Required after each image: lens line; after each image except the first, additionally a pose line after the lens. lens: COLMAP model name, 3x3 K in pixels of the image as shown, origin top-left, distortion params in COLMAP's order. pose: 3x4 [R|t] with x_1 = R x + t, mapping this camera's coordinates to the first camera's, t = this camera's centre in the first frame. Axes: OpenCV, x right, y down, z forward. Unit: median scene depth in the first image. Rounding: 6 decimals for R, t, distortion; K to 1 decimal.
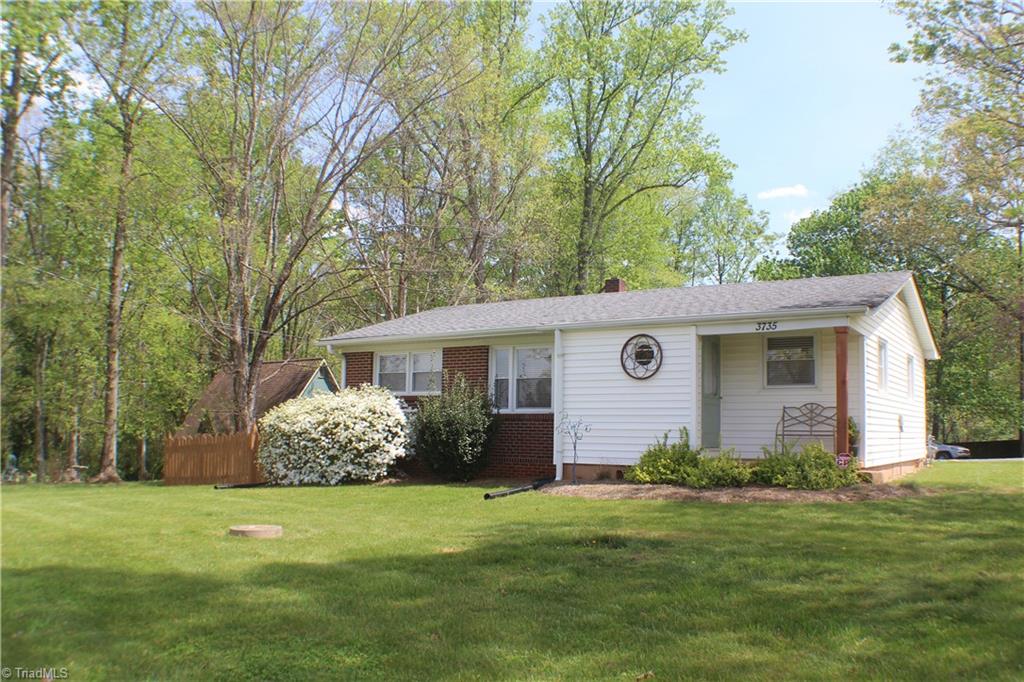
lens RADIAL K [[1075.5, 0, 512.0], [0, 1075.5, 341.0], [0, 0, 1]] dist [-0.328696, 0.005256]
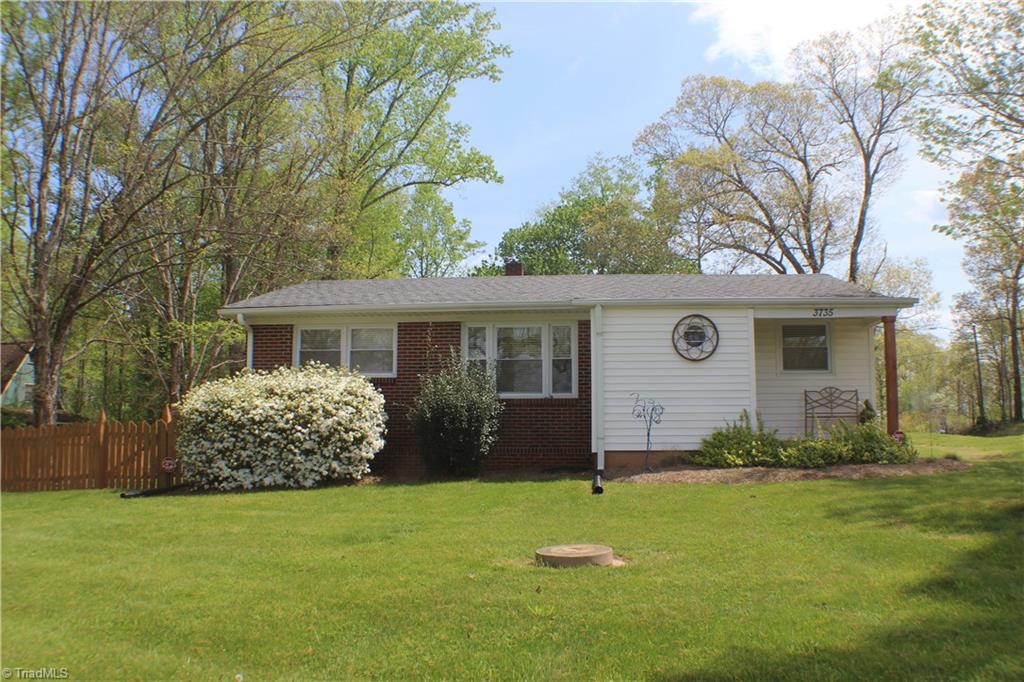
lens RADIAL K [[925.0, 0, 511.7], [0, 925.0, 351.9], [0, 0, 1]] dist [-0.302552, -0.002944]
pose [[0.837745, 0.034057, 0.544998, -0.413821], [-0.032840, 0.999389, -0.011972, 0.038009], [-0.545073, -0.007868, 0.838352, 0.349704]]
